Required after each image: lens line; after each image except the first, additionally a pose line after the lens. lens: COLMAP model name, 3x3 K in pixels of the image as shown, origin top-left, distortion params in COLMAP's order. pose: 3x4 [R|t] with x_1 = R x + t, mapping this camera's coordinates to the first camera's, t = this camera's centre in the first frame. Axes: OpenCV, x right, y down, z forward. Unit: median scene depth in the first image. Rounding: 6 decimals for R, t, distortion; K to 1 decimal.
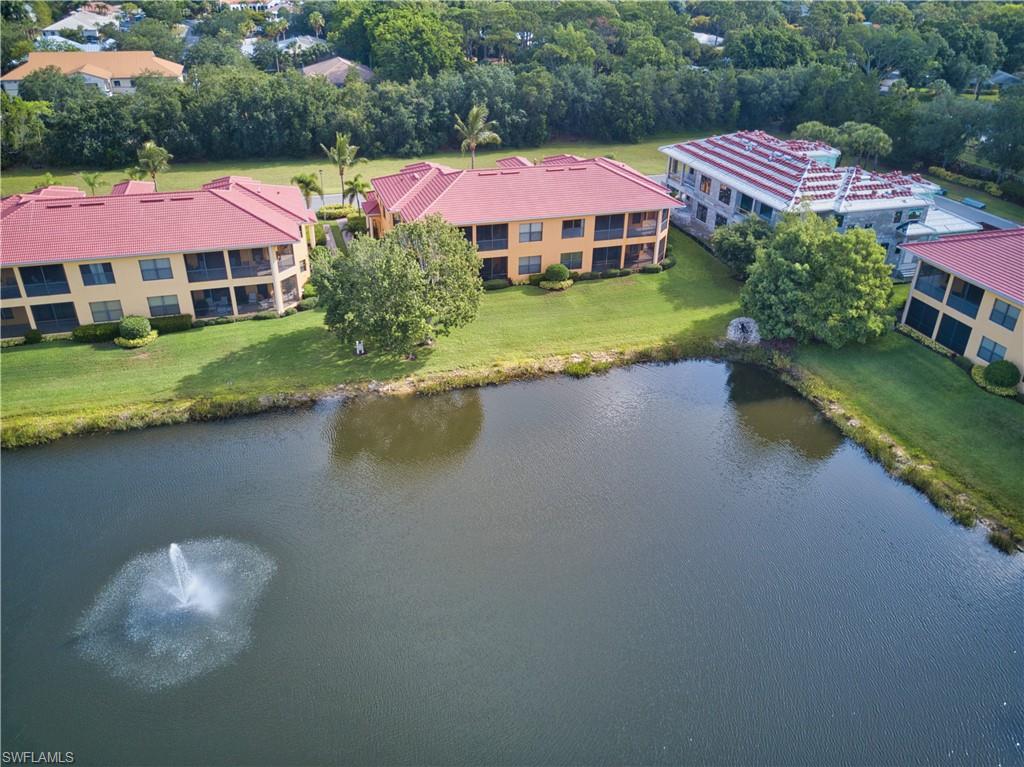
lens RADIAL K [[787.7, 0, 512.0], [0, 787.7, 383.5], [0, 0, 1]] dist [0.005478, 0.006477]
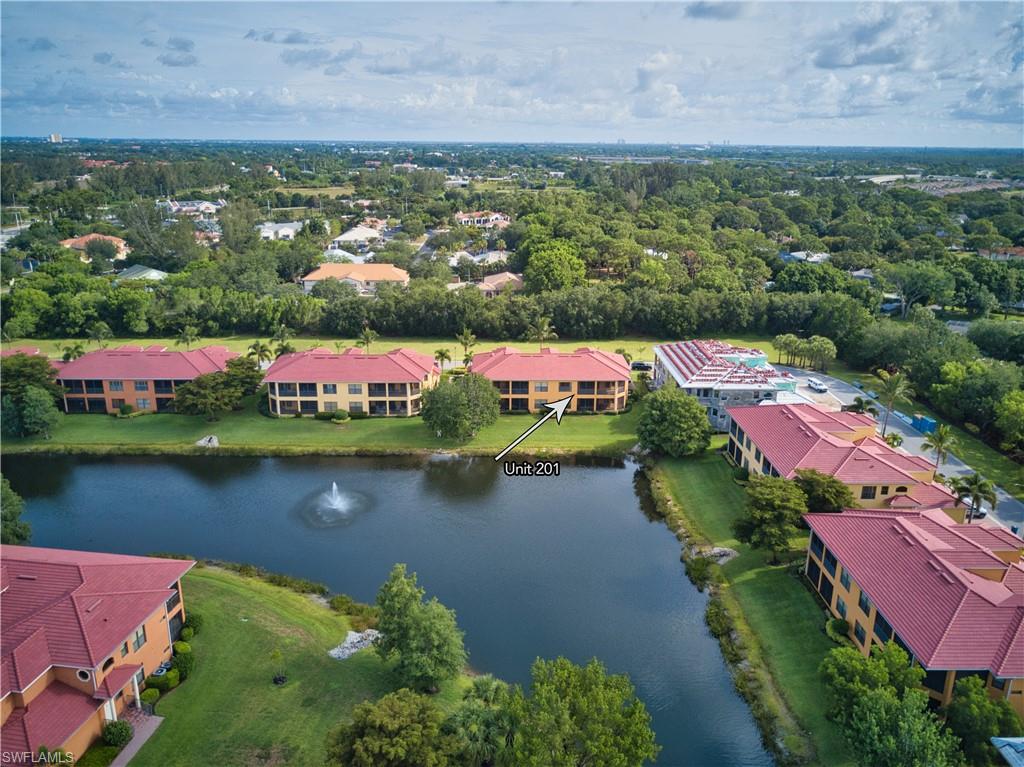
lens RADIAL K [[781.6, 0, 512.0], [0, 781.6, 383.5], [0, 0, 1]] dist [0.075762, -0.000466]
pose [[0.960345, 0.073724, -0.268890, 0.419018], [-0.128687, 0.972743, -0.192901, 0.155452], [0.247339, 0.219854, 0.943656, -0.717655]]
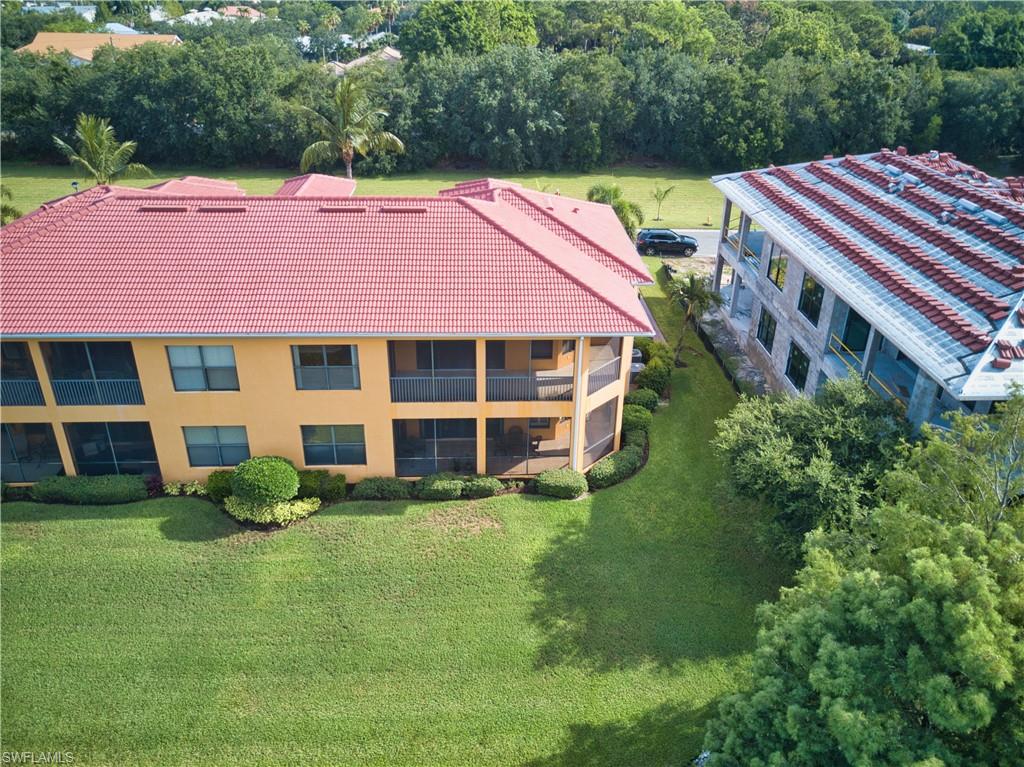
lens RADIAL K [[782.8, 0, 512.0], [0, 782.8, 383.5], [0, 0, 1]] dist [0.000893, 0.000447]
pose [[0.966293, 0.116205, -0.229725, 0.229949], [-0.123945, 0.992097, -0.019504, -0.178348], [0.225643, 0.047319, 0.973060, 0.610740]]
